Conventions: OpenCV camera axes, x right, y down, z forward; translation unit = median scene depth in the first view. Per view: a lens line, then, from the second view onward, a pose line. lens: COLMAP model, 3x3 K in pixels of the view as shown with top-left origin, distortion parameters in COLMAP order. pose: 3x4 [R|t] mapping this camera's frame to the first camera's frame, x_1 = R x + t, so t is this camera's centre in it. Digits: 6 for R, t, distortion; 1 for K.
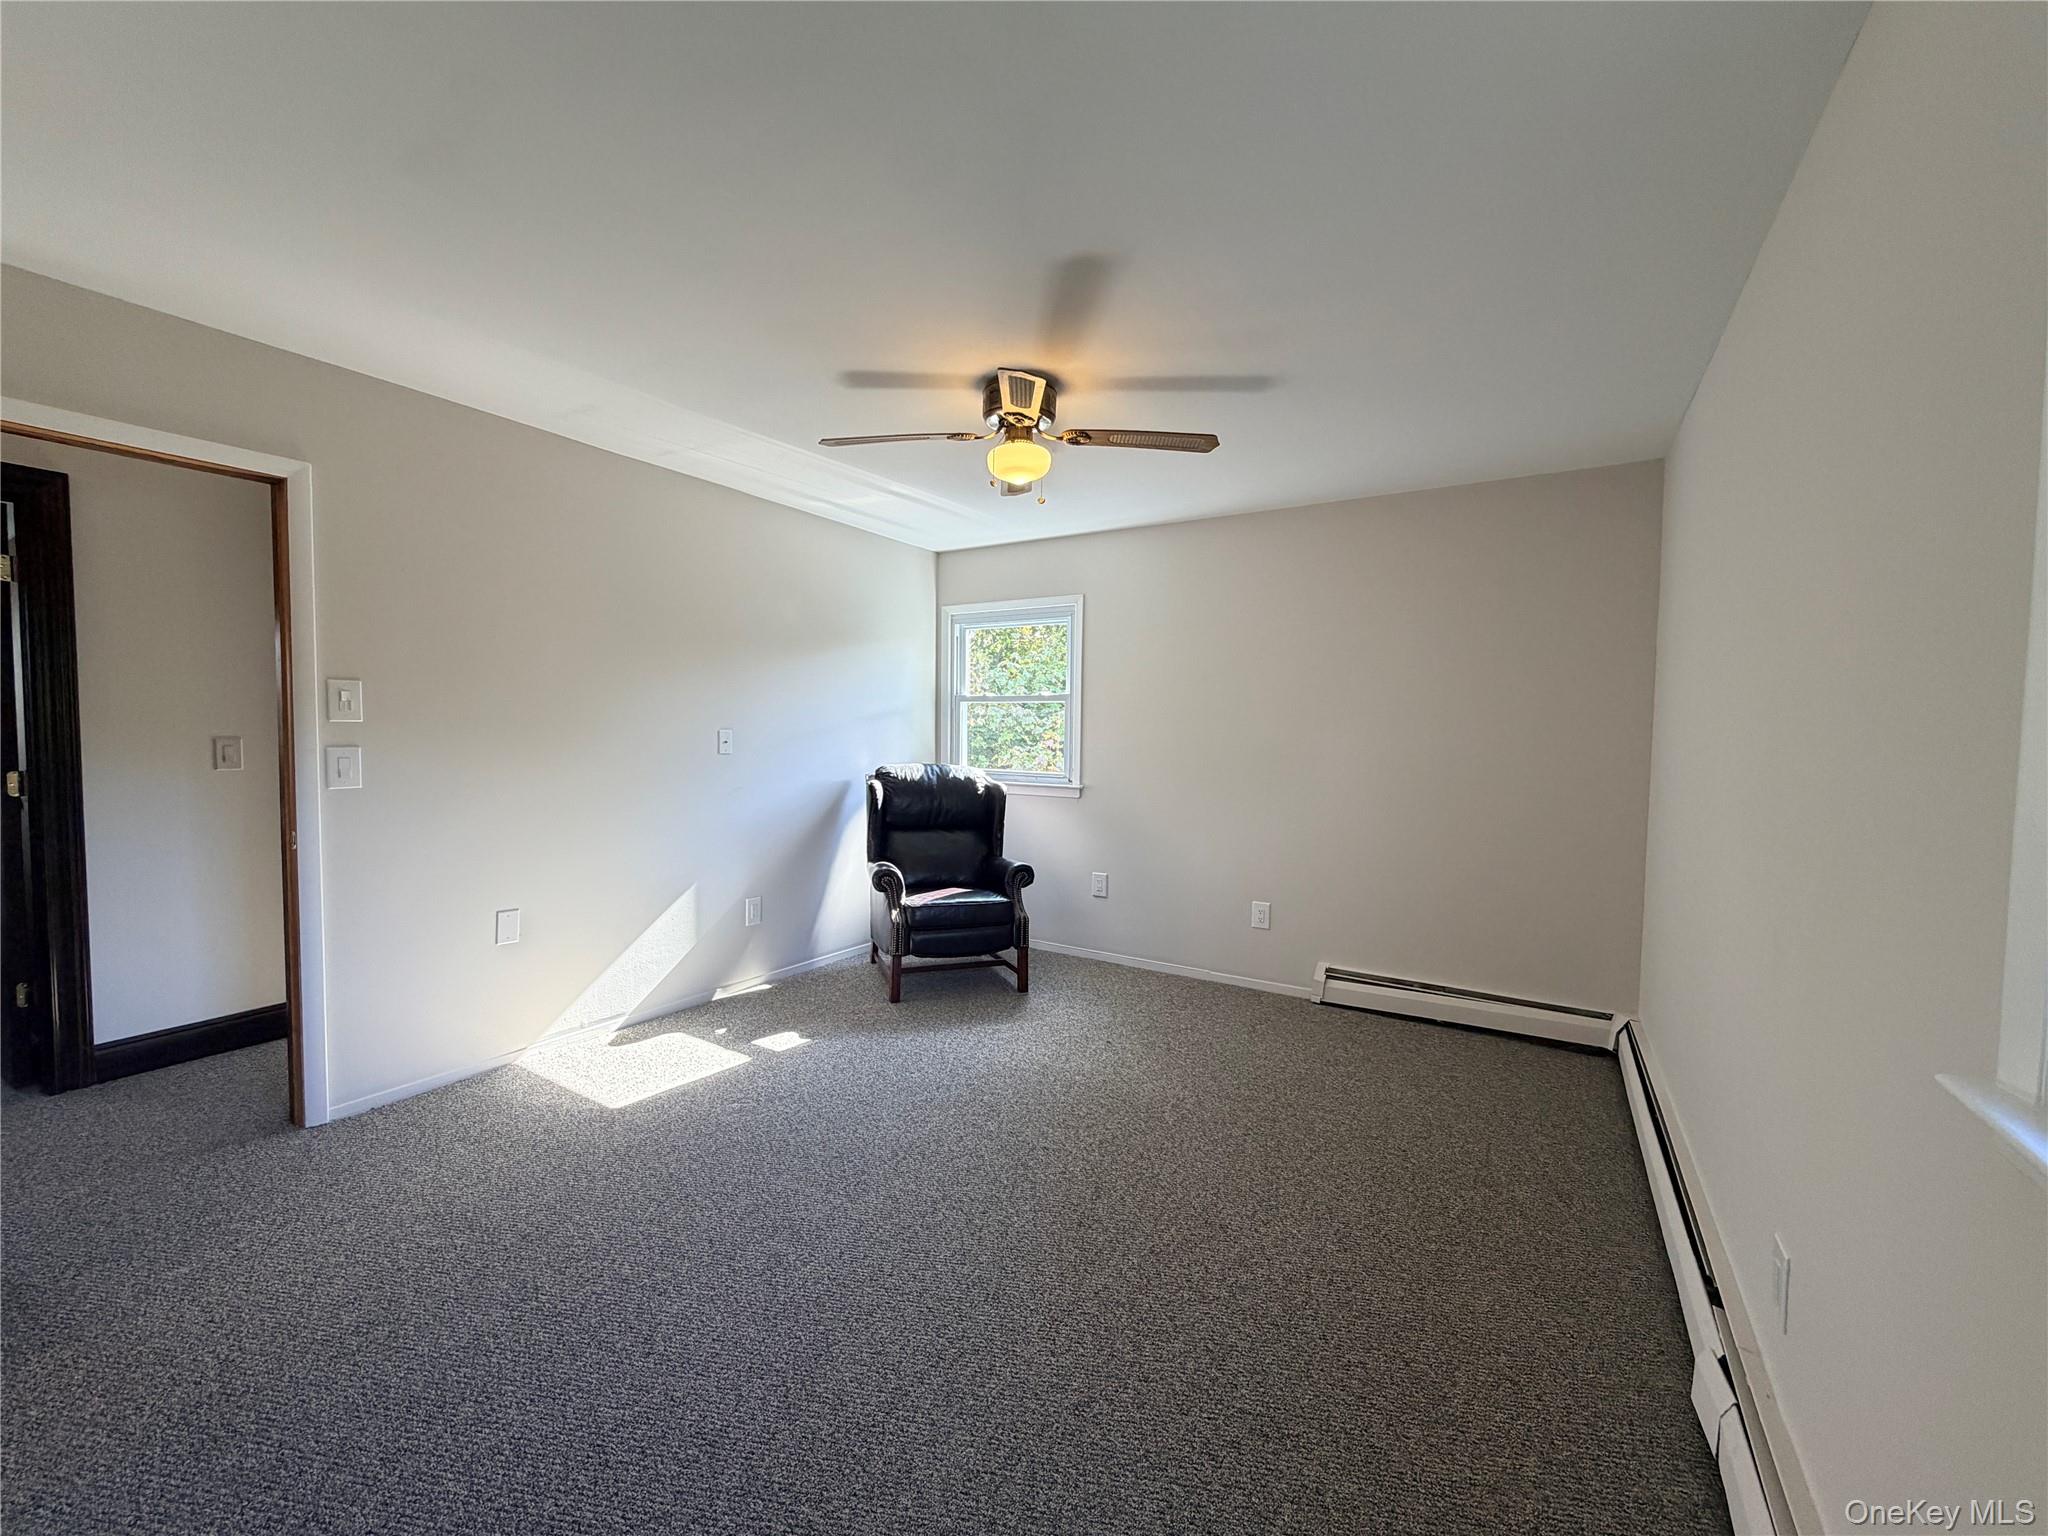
lens RADIAL K [[817.8, 0, 1018.6], [0, 817.8, 768.8], [0, 0, 1]] dist [-0.000480, 0.000108]
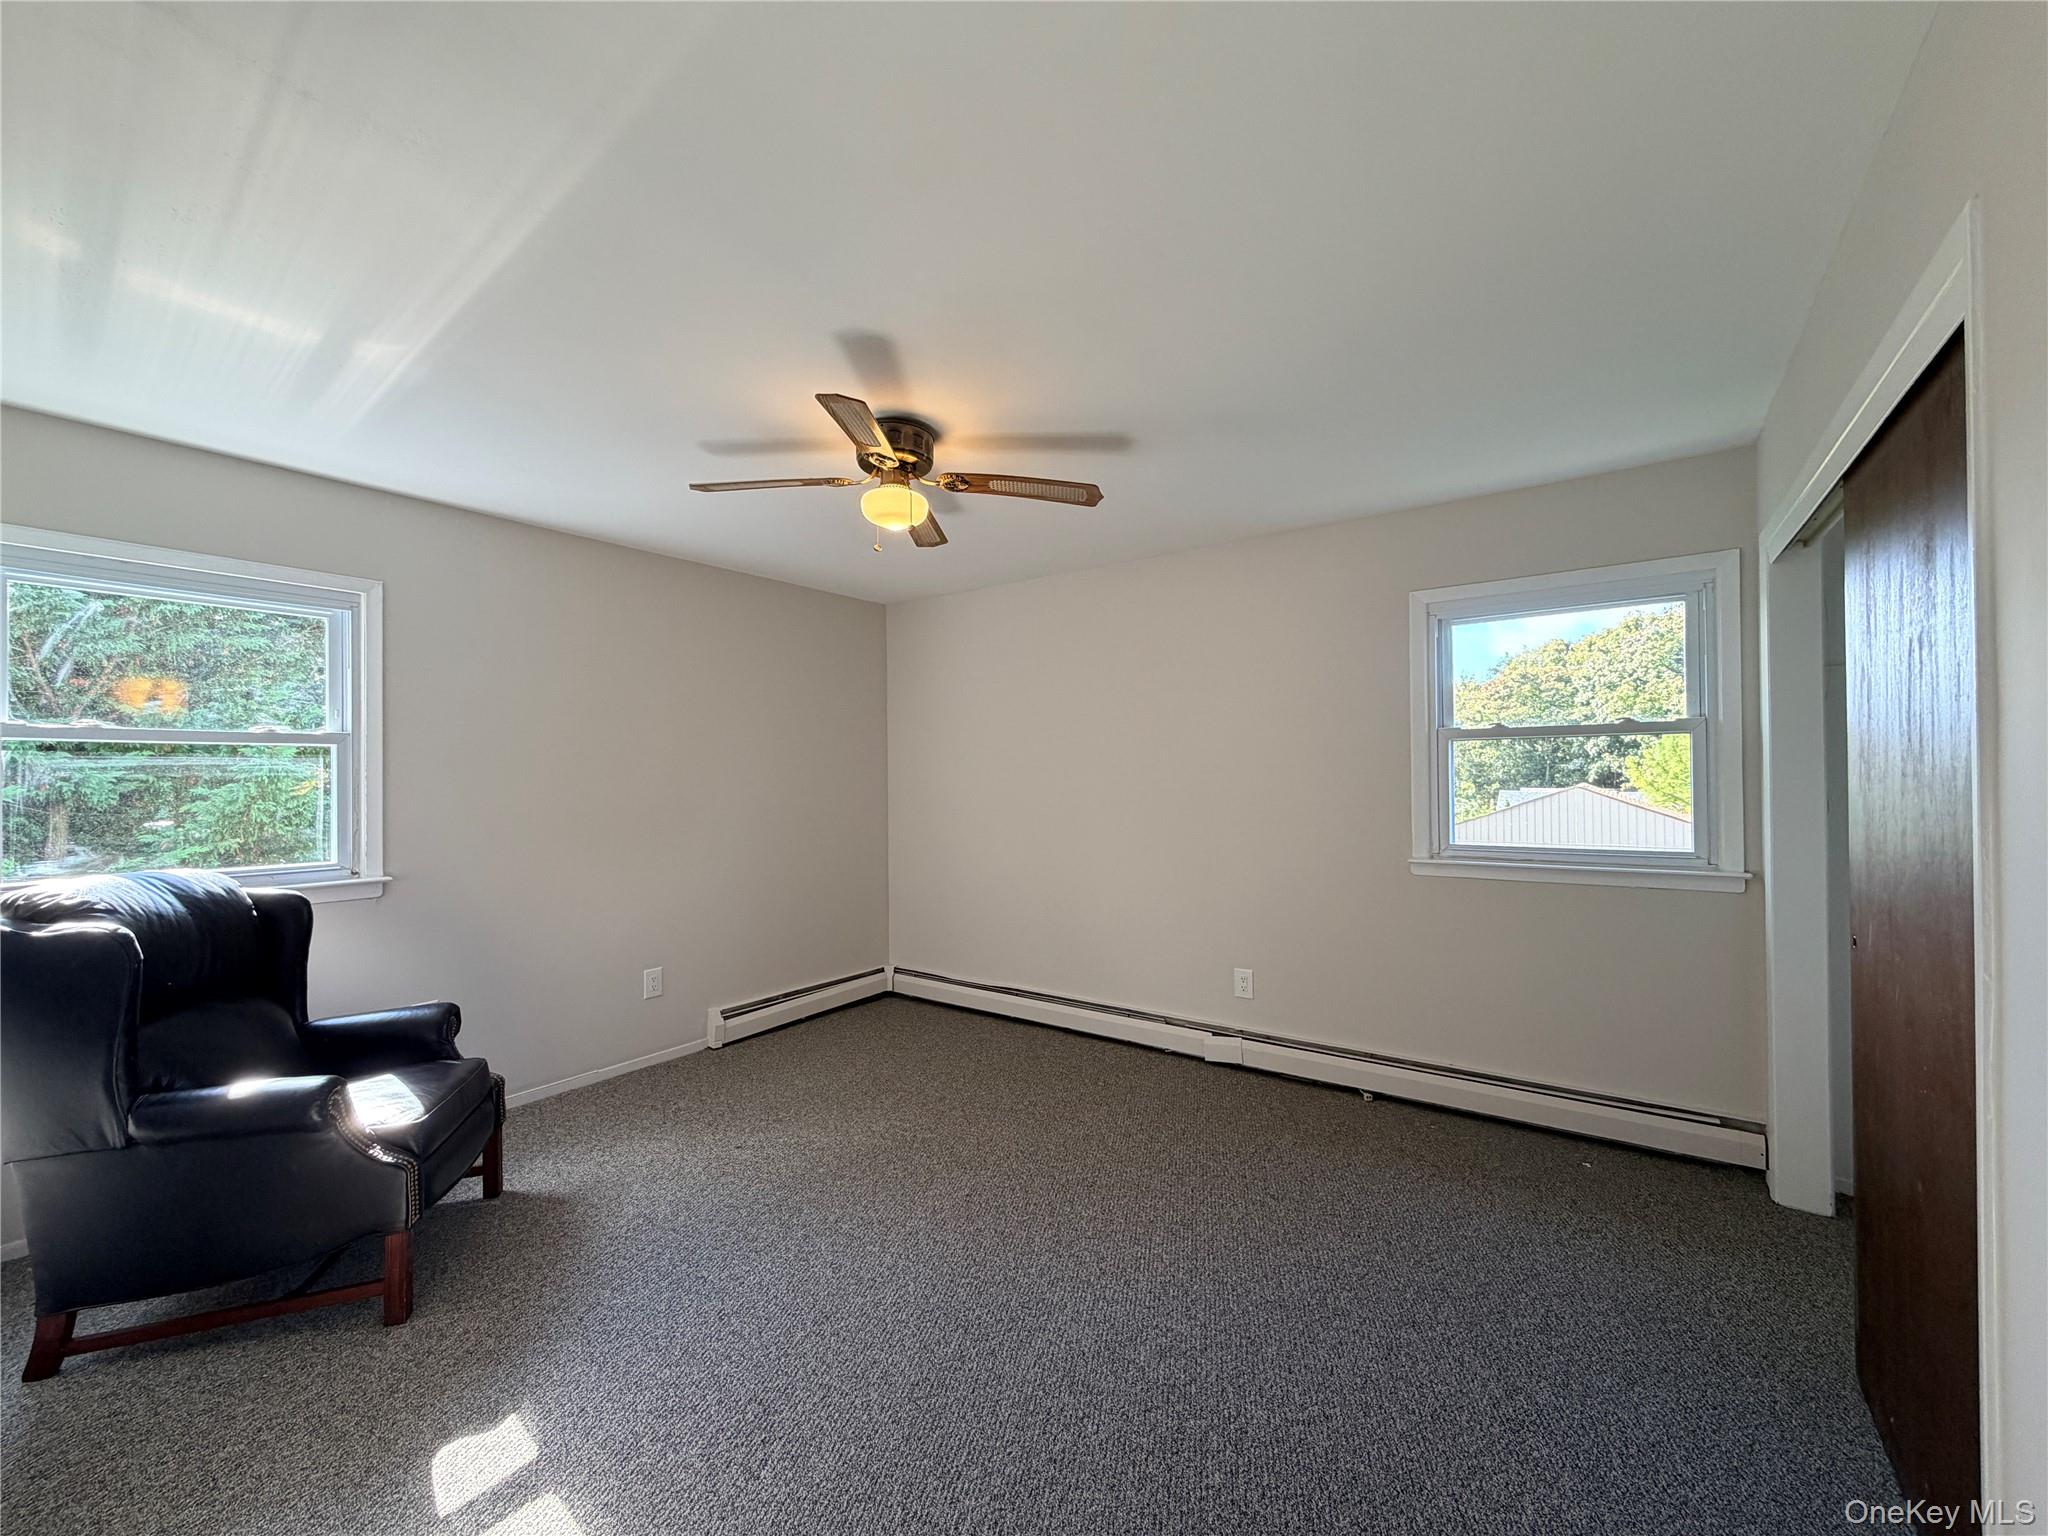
lens RADIAL K [[817.8, 0, 1018.6], [0, 817.8, 768.8], [0, 0, 1]] dist [-0.000480, 0.000108]
pose [[0.068306, -0.008315, 0.997630, -0.645841], [0.061112, 0.998122, 0.004135, -0.044571], [-0.995791, 0.060685, 0.068685, 0.552937]]
